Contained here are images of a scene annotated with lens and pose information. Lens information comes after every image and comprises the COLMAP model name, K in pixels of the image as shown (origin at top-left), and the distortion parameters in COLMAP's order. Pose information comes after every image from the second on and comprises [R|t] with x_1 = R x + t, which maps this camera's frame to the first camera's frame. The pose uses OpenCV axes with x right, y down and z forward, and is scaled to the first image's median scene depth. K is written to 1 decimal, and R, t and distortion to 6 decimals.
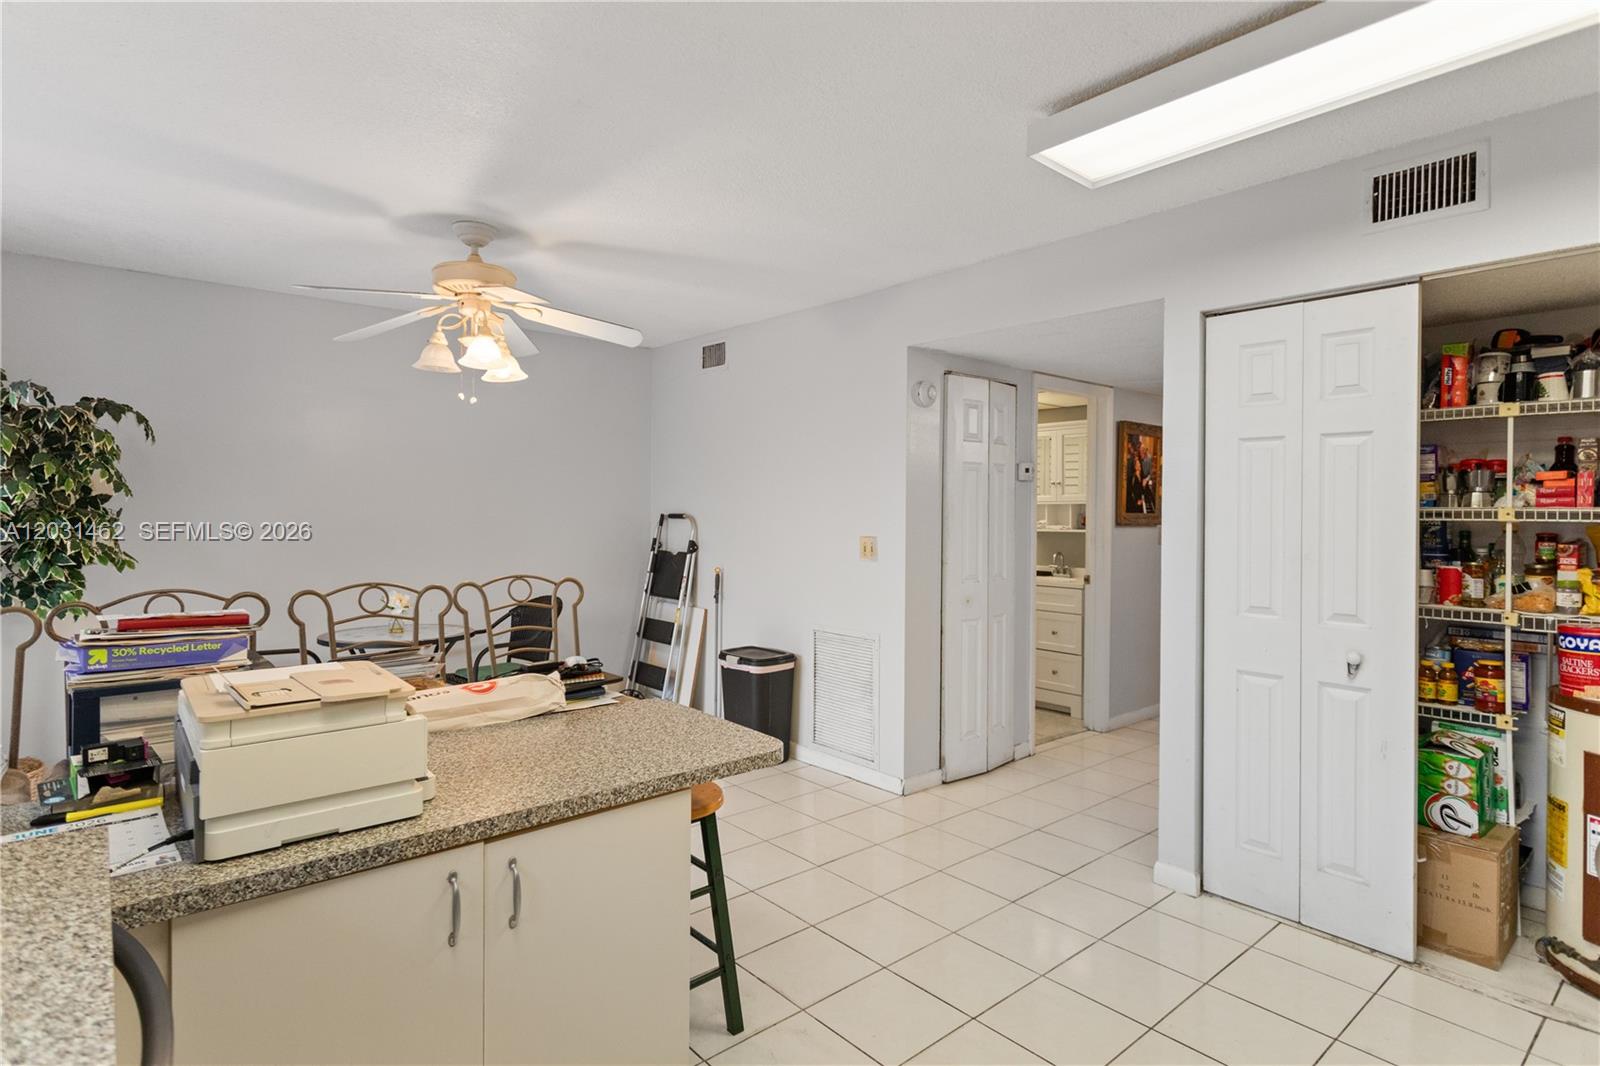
lens RADIAL K [[861.0, 0, 807.7], [0, 861.0, 527.1], [0, 0, 1]] dist [0.030761, 0.000381]
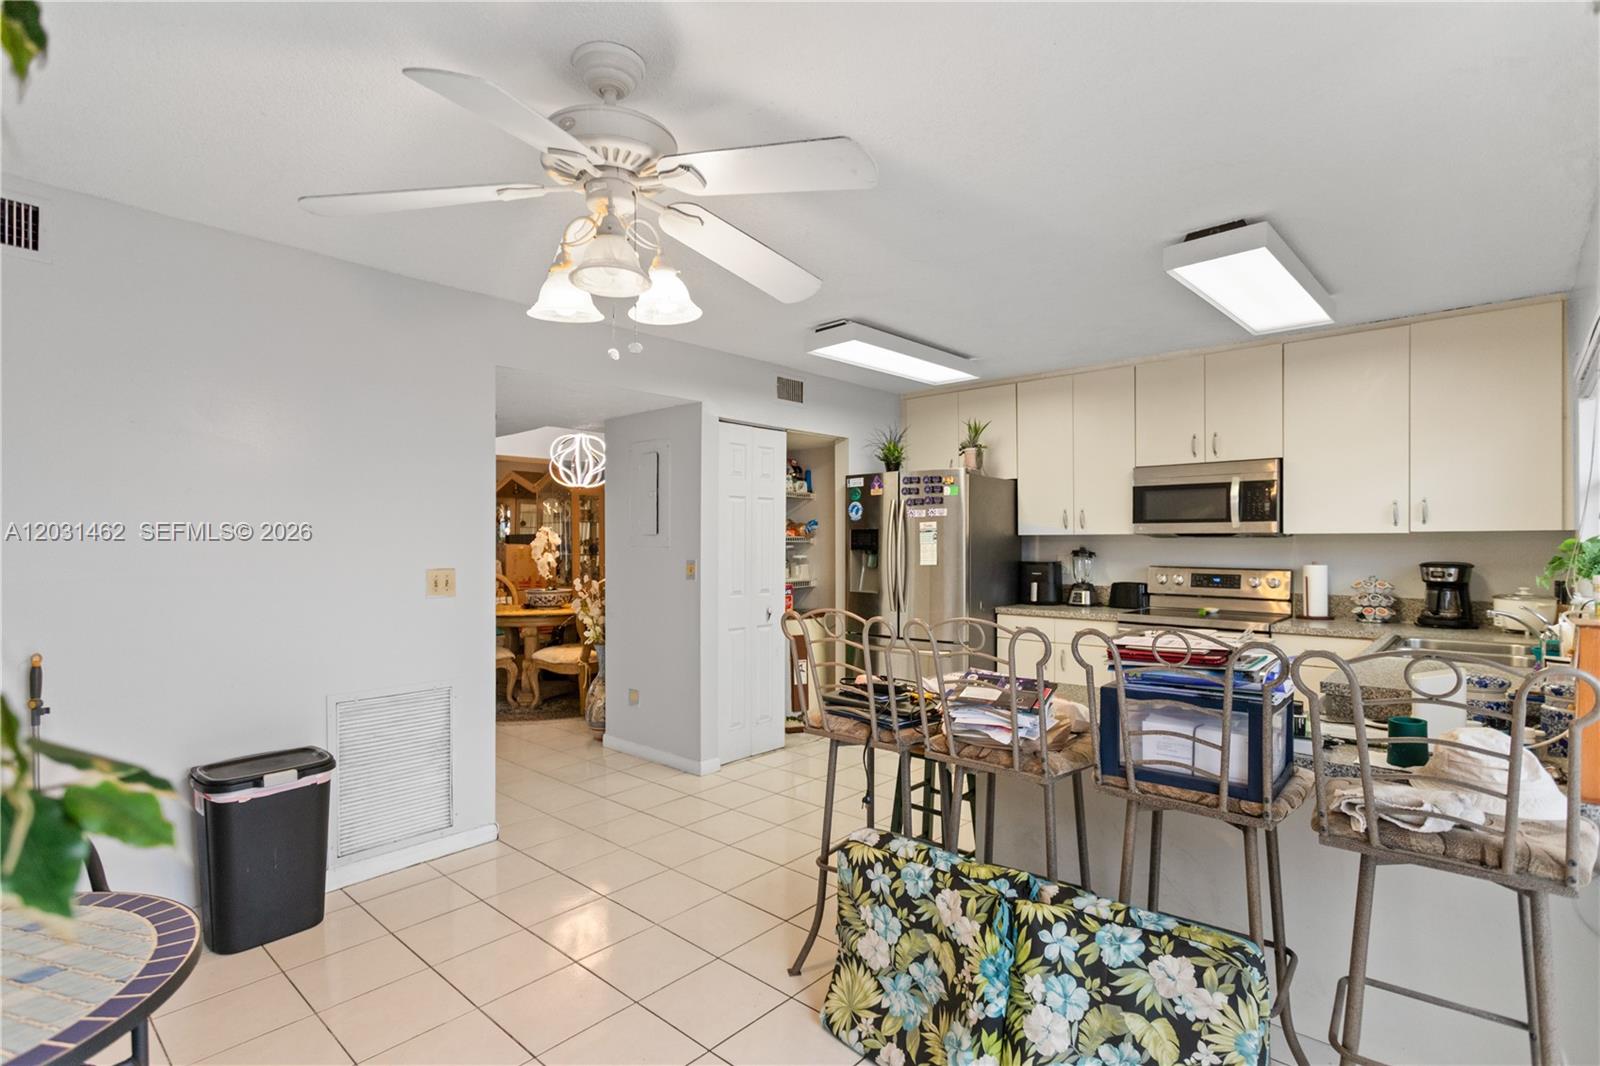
lens RADIAL K [[772.9, 0, 781.7], [0, 772.9, 556.3], [0, 0, 1]] dist [0.005651, 0.000038]
pose [[-0.119646, -0.017802, 0.992657, -1.230530], [0.036803, 0.999073, 0.022353, -0.010544], [-0.992134, 0.039207, -0.118880, 1.252685]]
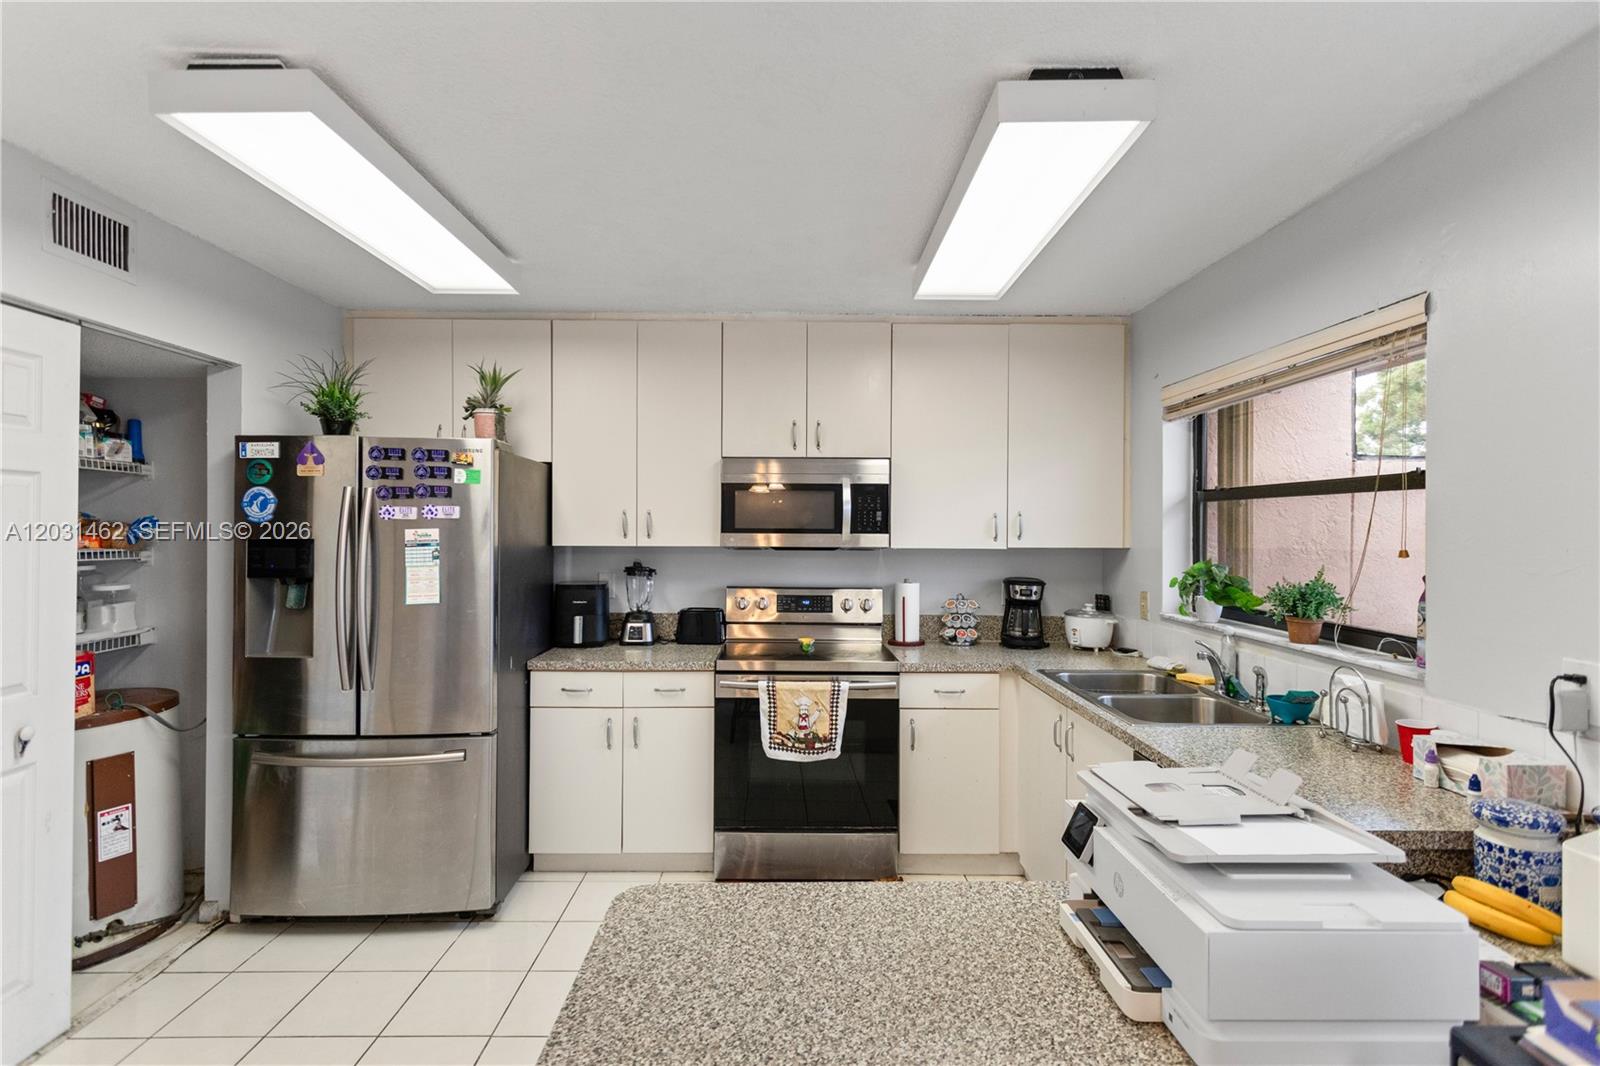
lens RADIAL K [[772.9, 0, 795.8], [0, 772.9, 525.0], [0, 0, 1]] dist [0.005651, 0.000038]
pose [[-0.771687, -0.000952, 0.636002, -0.473696], [0.018636, 0.999536, 0.024108, -0.060632], [-0.635730, 0.030456, -0.771311, 1.168340]]
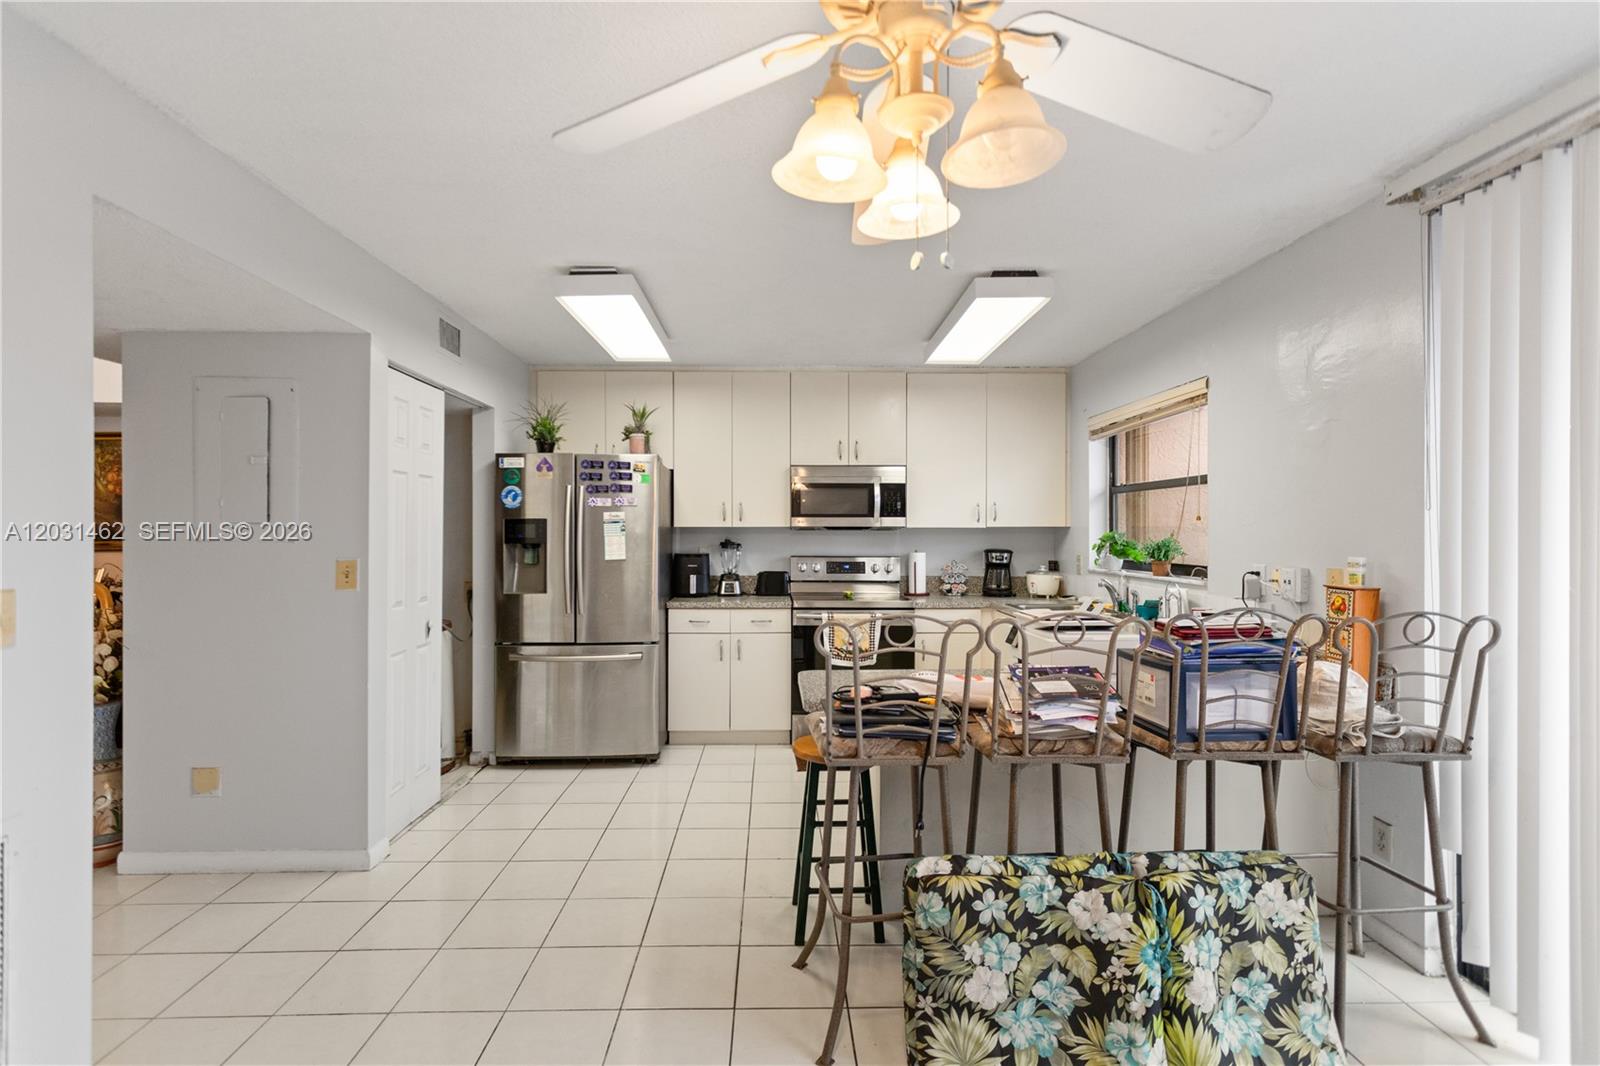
lens RADIAL K [[772.9, 0, 788.5], [0, 772.9, 537.9], [0, 0, 1]] dist [0.005651, 0.000038]
pose [[-0.774425, -0.004256, 0.632652, -0.759888], [0.022818, 0.999139, 0.034653, -0.032177], [-0.632254, 0.041272, -0.773661, 1.746082]]
